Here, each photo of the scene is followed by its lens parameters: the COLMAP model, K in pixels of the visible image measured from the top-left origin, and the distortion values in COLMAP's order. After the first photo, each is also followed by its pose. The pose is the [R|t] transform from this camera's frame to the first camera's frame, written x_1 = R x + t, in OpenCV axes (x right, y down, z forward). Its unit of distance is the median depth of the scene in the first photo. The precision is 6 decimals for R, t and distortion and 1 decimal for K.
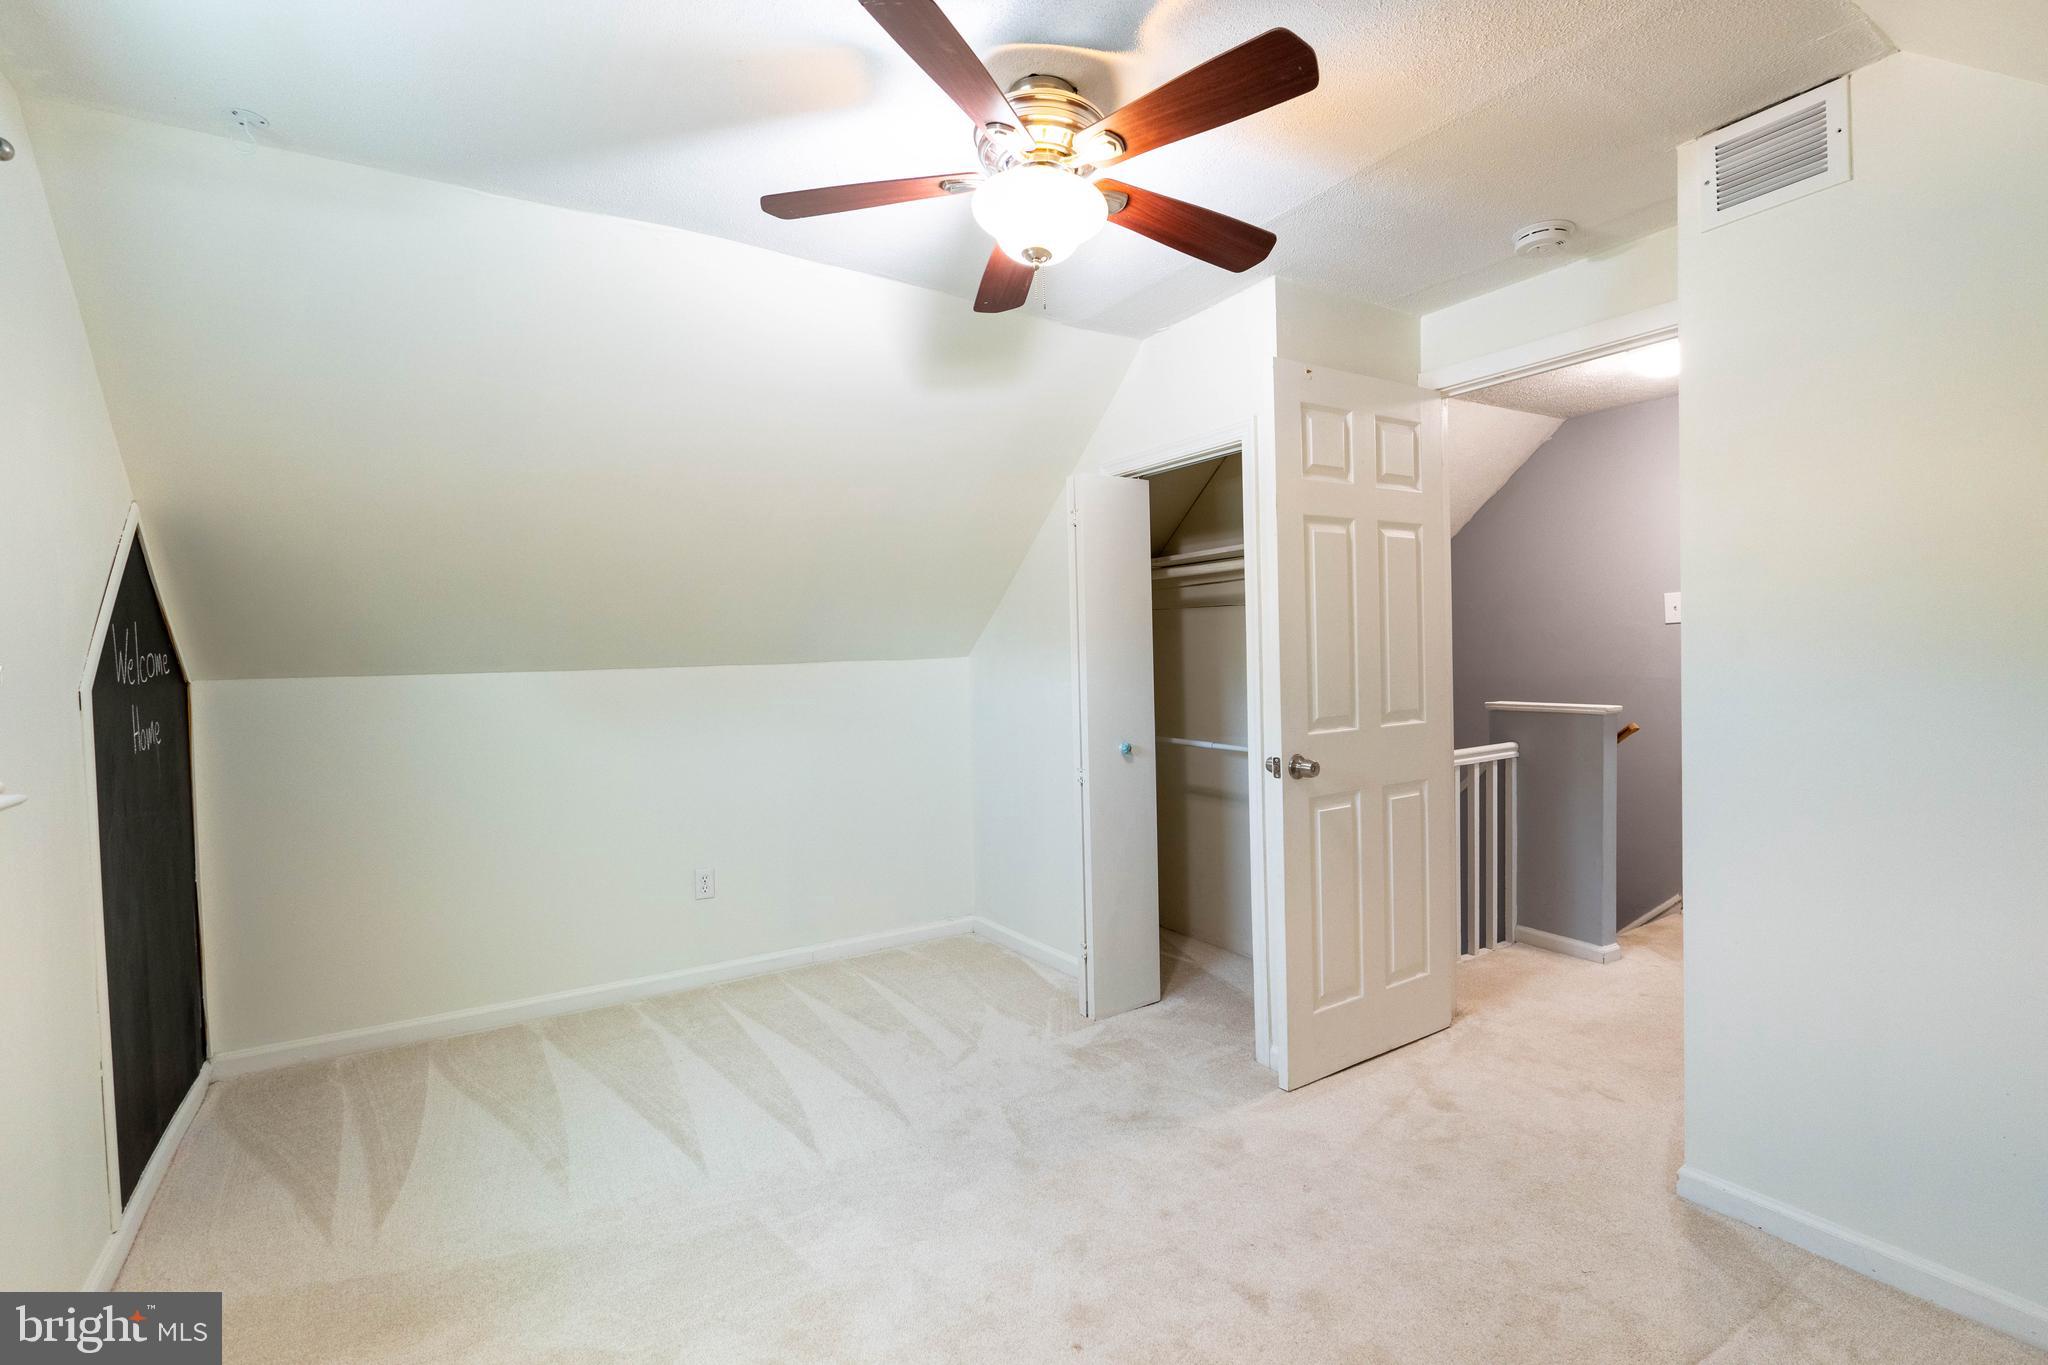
lens RADIAL K [[941.6, 0, 1024.0], [0, 941.6, 682.5], [0, 0, 1]] dist [-0.003889, 0.000115]
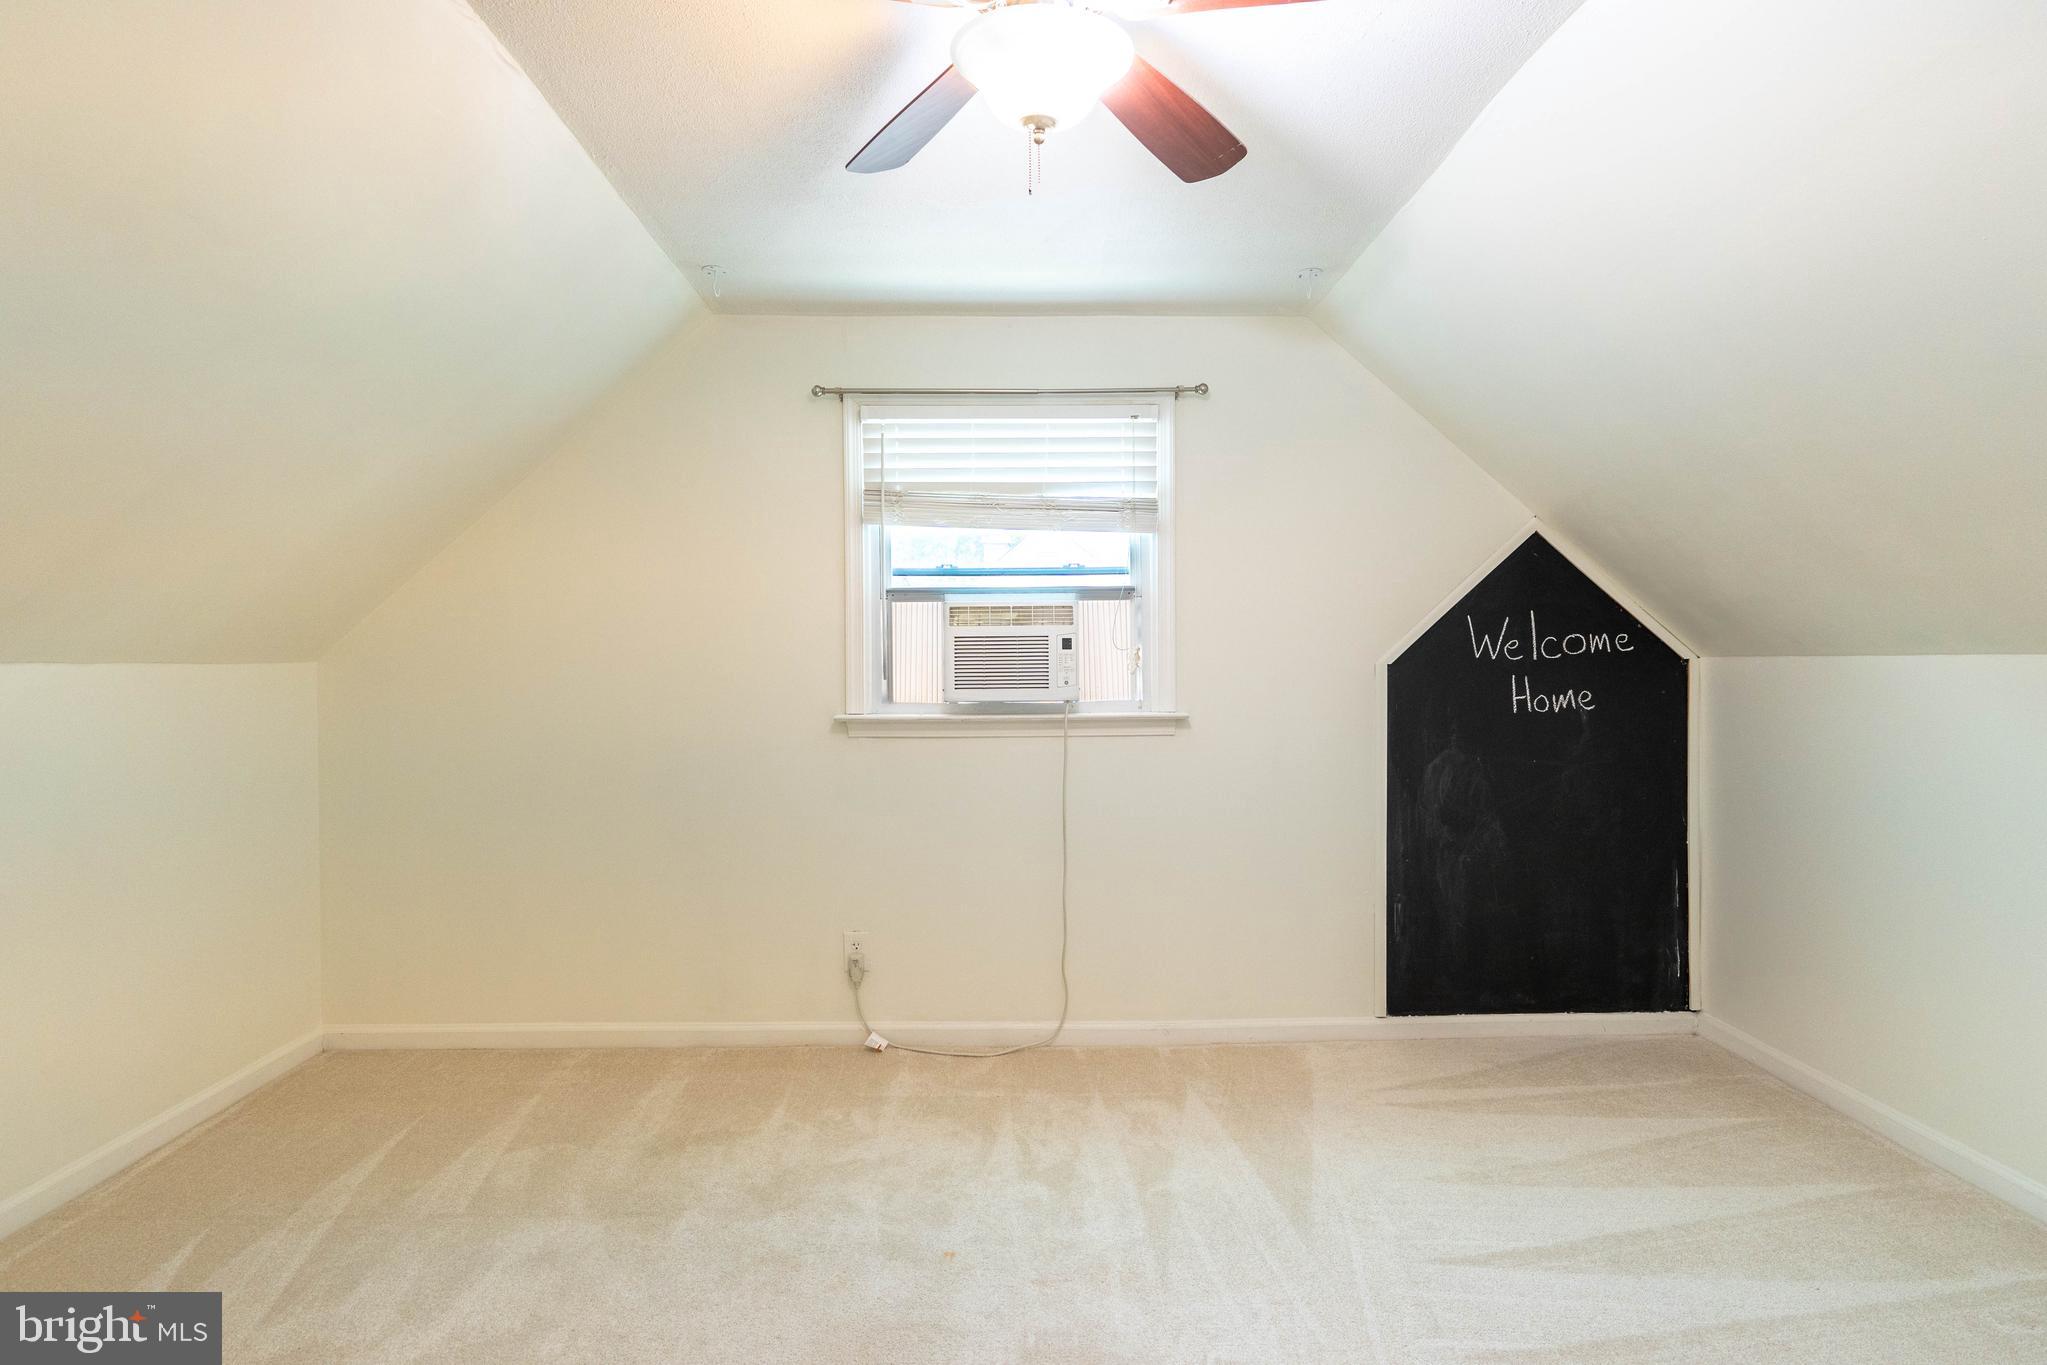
lens RADIAL K [[941.2, 0, 1023.5], [0, 941.2, 682.5], [0, 0, 1]] dist [-0.003889, 0.000115]
pose [[-0.547019, 0.039879, -0.836170, 0.457661], [0.003177, 0.998956, 0.045564, -0.027159], [0.837114, 0.022267, -0.546575, 0.990034]]
